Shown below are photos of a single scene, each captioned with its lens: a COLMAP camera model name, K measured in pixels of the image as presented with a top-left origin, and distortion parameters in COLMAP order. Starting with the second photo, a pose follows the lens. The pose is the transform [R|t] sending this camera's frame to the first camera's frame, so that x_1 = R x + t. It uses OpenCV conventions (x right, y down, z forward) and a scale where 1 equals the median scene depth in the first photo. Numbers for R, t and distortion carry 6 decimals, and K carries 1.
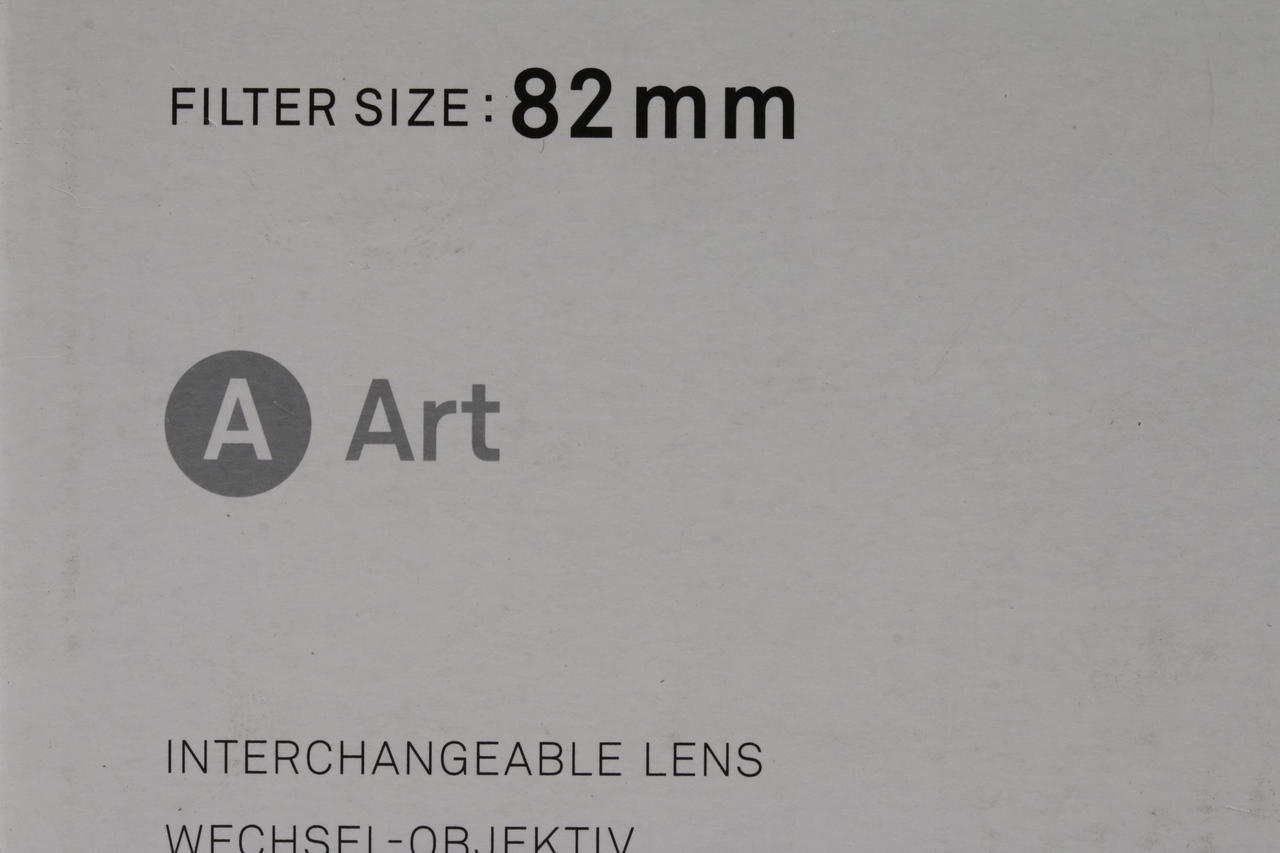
lens RADIAL K [[3522.2, 0, 640.0], [0, 3522.2, 426.5], [0, 0, 1]] dist [-0.306891, -0.272675]
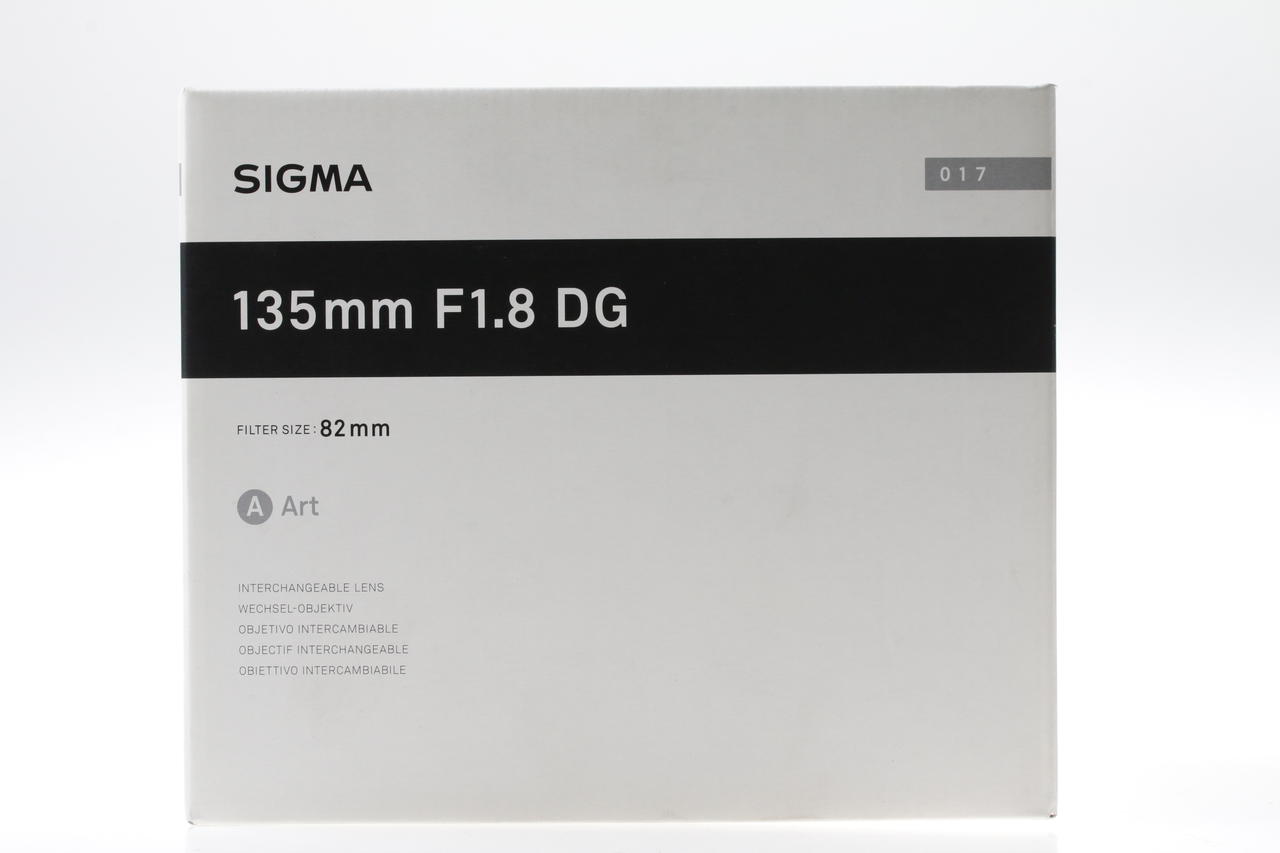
lens RADIAL K [[3522.2, 0, 640.0], [0, 3522.2, 426.5], [0, 0, 1]] dist [-0.306891, -0.272675]
pose [[0.999257, -0.013024, 0.036264, 0.188152], [0.013078, 0.999914, -0.001250, -0.084151], [-0.036245, 0.001723, 0.999341, -3.121882]]
